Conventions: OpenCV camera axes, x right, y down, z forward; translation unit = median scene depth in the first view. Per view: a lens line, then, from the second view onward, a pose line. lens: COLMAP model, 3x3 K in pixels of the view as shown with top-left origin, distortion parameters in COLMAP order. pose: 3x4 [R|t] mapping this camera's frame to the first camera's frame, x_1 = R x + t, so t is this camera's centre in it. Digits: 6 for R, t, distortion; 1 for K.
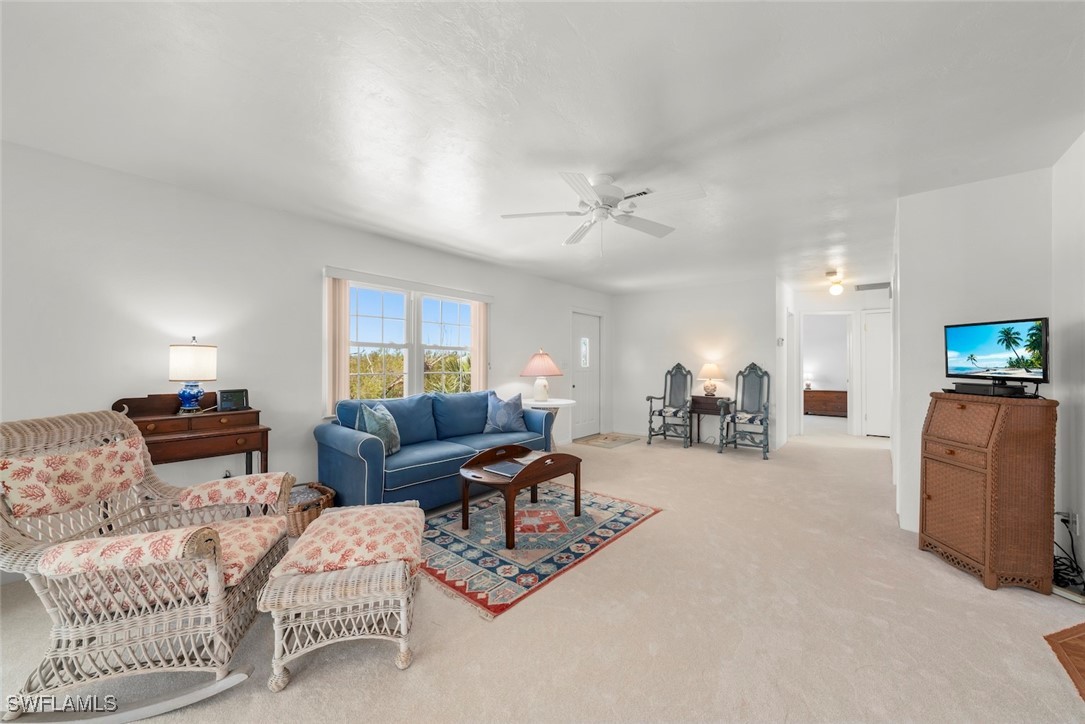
lens RADIAL K [[391.3, 0, 544.4], [0, 391.3, 364.3], [0, 0, 1]] dist [0.002470, 0.000167]
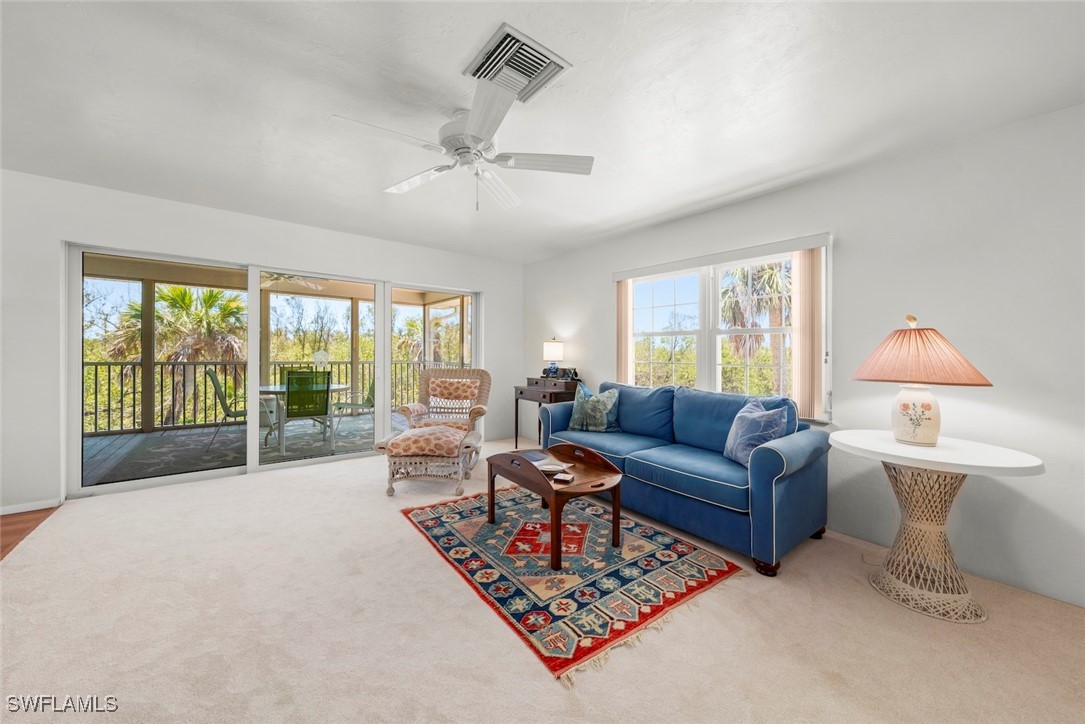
lens RADIAL K [[397.5, 0, 544.4], [0, 397.5, 352.5], [0, 0, 1]] dist [-0.014559, 0.000513]
pose [[-0.209373, -0.000584, -0.977836, 0.680820], [-0.008196, 0.999966, 0.001158, 0.000737], [0.977801, 0.008257, -0.209371, 0.986120]]
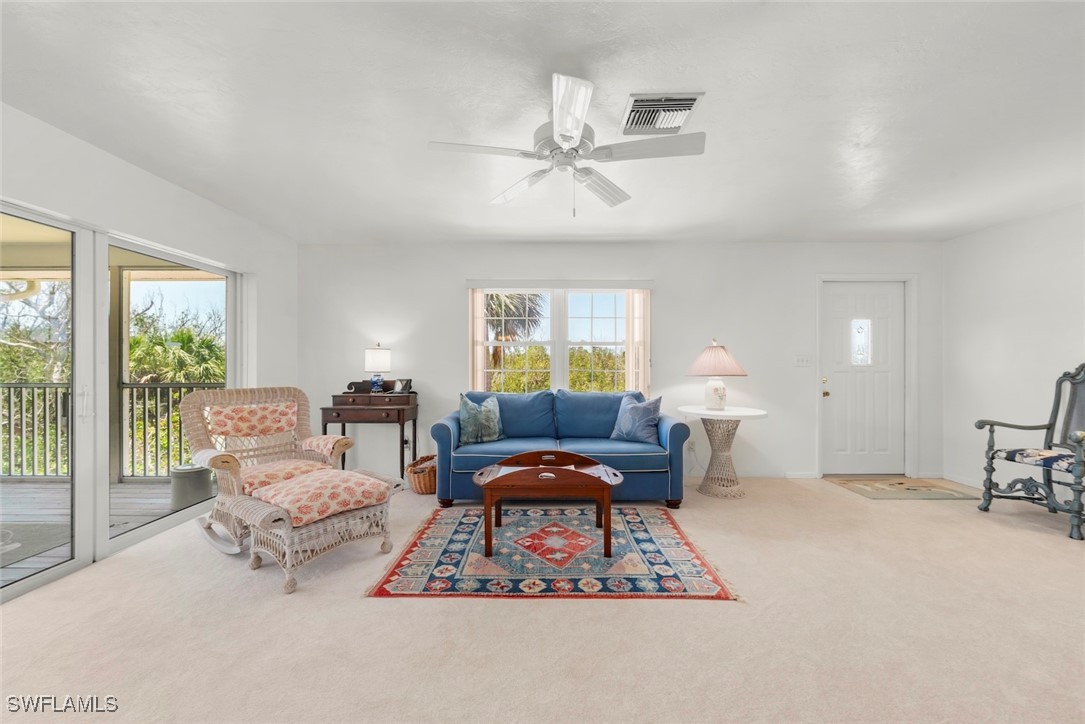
lens RADIAL K [[415.9, 0, 545.0], [0, 415.9, 364.3], [0, 0, 1]] dist [-0.001027, 0.001148]
pose [[0.648893, 0.001233, -0.760879, 0.547156], [0.002349, 0.999991, 0.003624, 0.004889], [0.760876, -0.004139, 0.648884, 0.330188]]
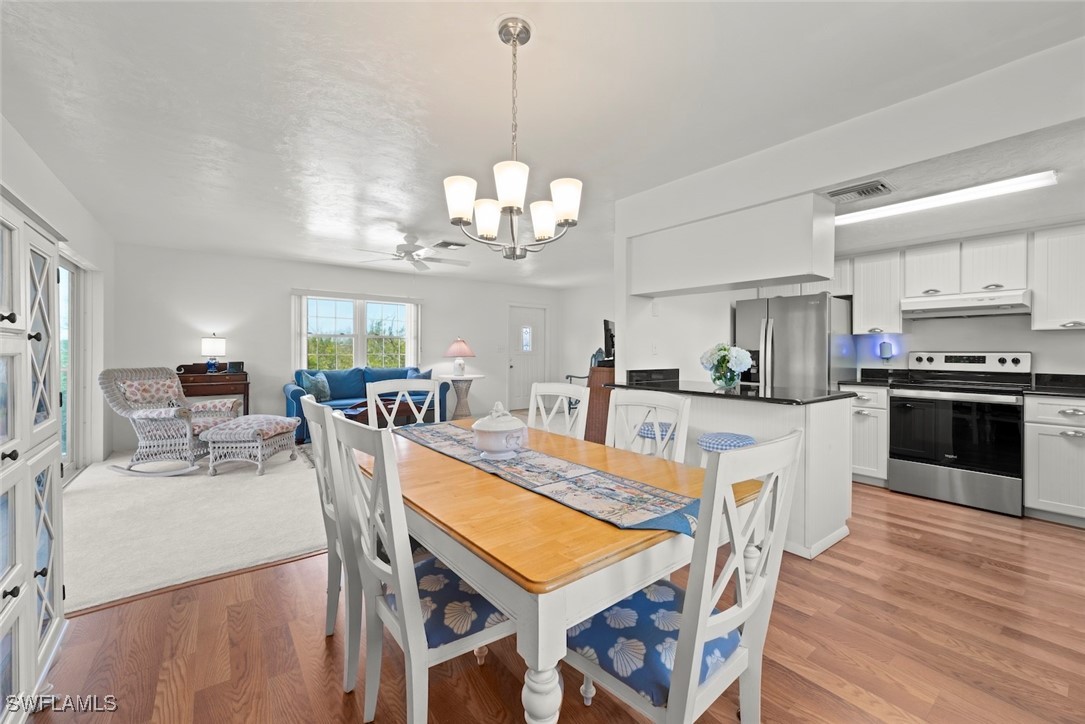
lens RADIAL K [[415.9, 0, 543.5], [0, 415.9, 354.1], [0, 0, 1]] dist [-0.001027, 0.001148]
pose [[0.979726, 0.004026, -0.200302, 0.794365], [-0.001812, 0.999935, 0.011235, 0.003858], [0.200334, -0.010644, 0.979670, -0.484119]]
